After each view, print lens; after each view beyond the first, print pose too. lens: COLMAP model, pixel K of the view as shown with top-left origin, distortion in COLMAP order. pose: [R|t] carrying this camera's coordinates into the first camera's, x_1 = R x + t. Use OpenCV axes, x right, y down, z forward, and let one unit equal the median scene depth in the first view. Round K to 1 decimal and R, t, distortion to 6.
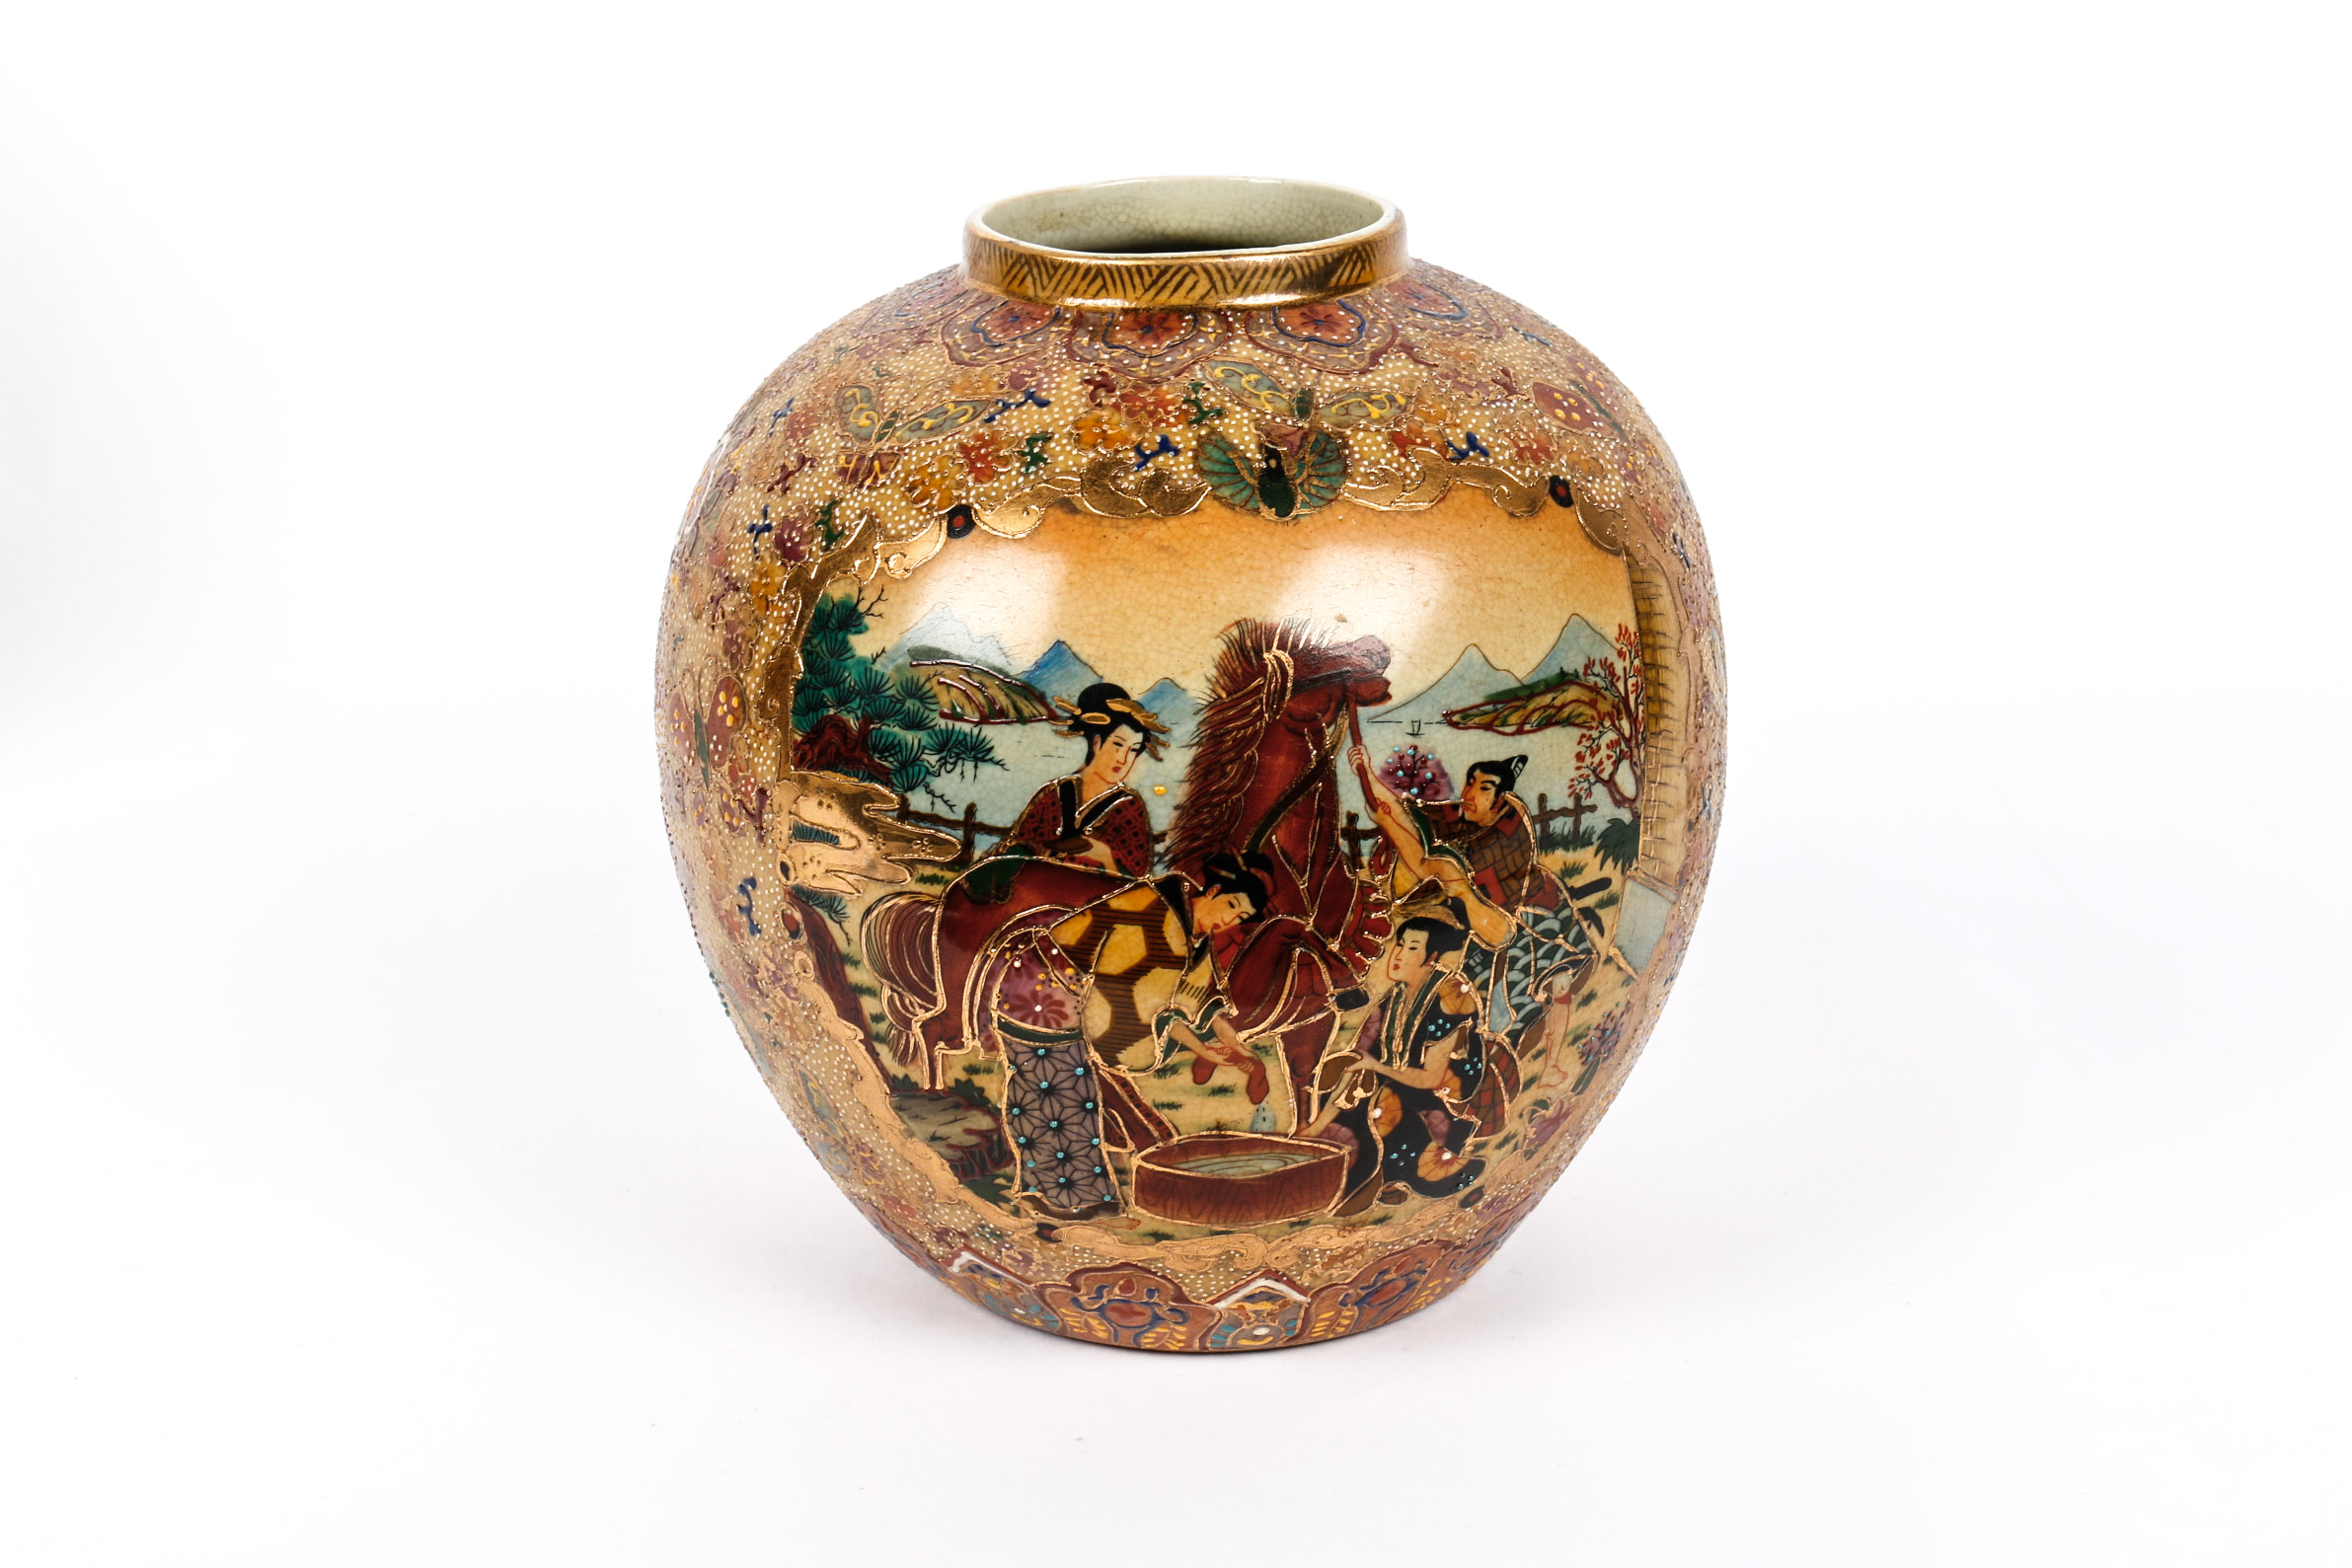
lens RADIAL K [[3672.9, 0, 1269.8], [0, 3672.9, 787.3], [0, 0, 1]] dist [0.037122, 0.000000]
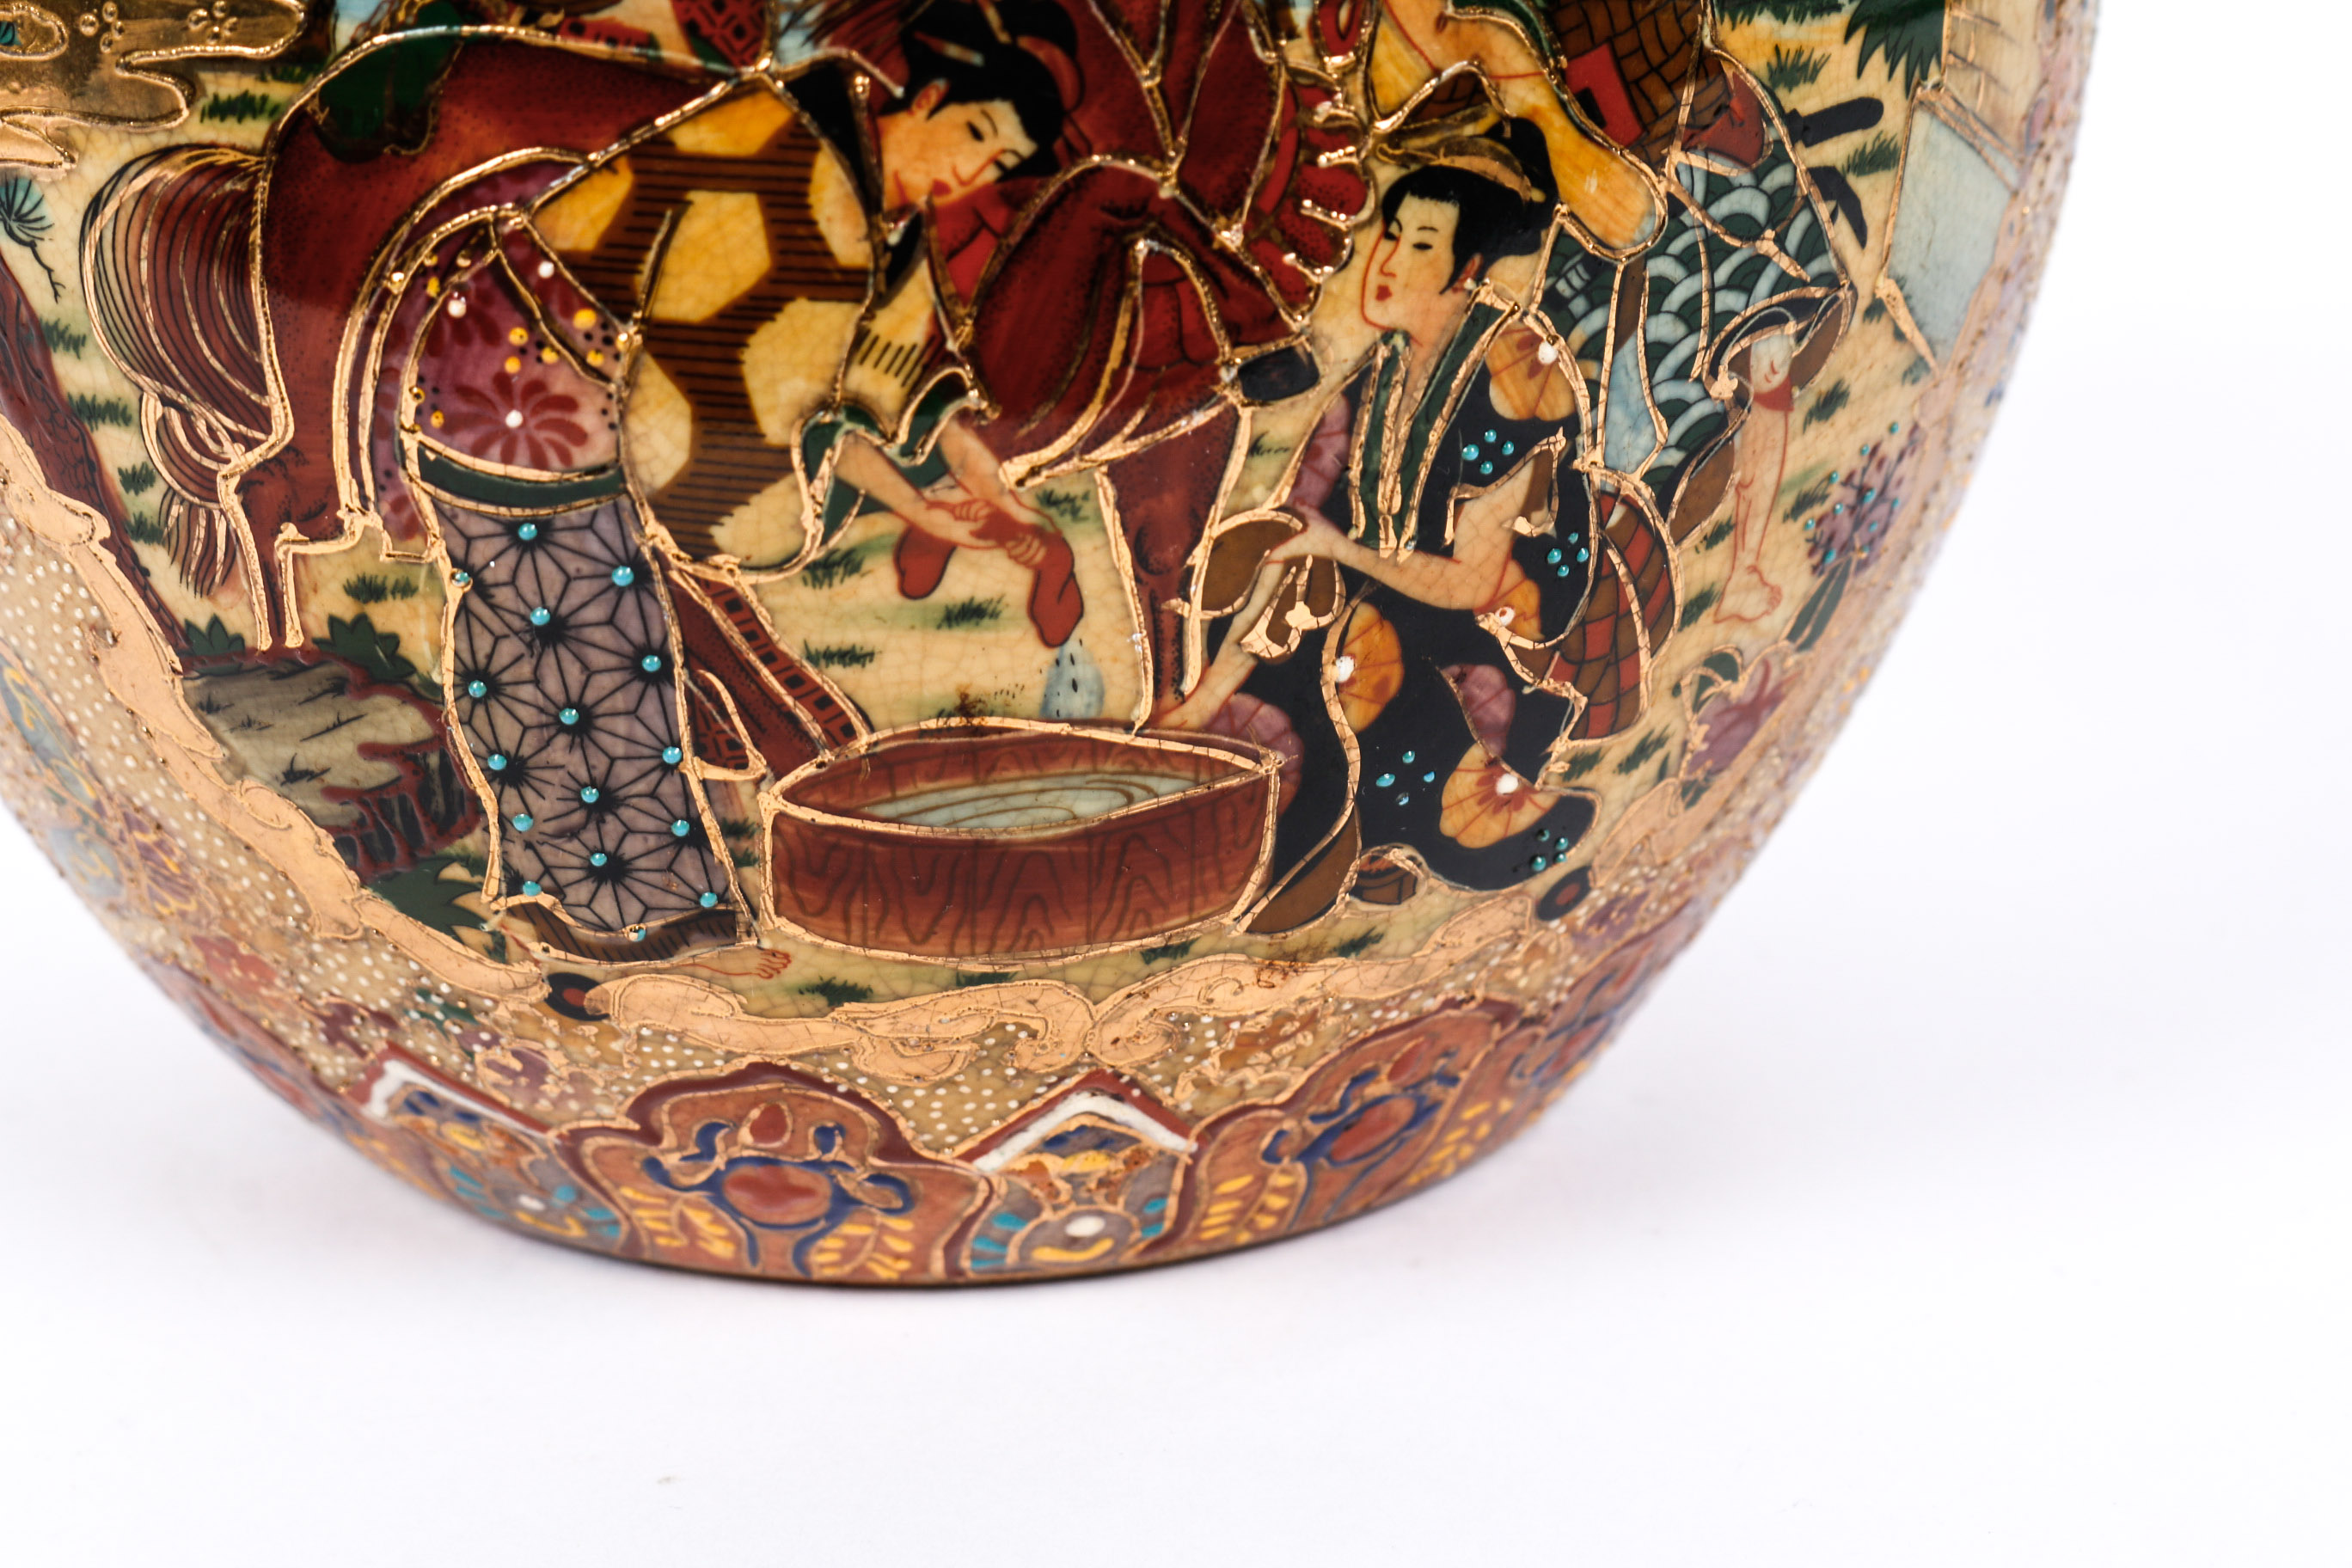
lens RADIAL K [[6006.8, 0, 1173.1], [0, 6006.8, 785.0], [0, 0, 1]] dist [0.038967, 0.000000]
pose [[0.999369, -0.032558, 0.014176, -0.000344], [0.032001, 0.998769, 0.037902, 0.075092], [-0.015392, -0.037425, 0.999181, 0.315658]]
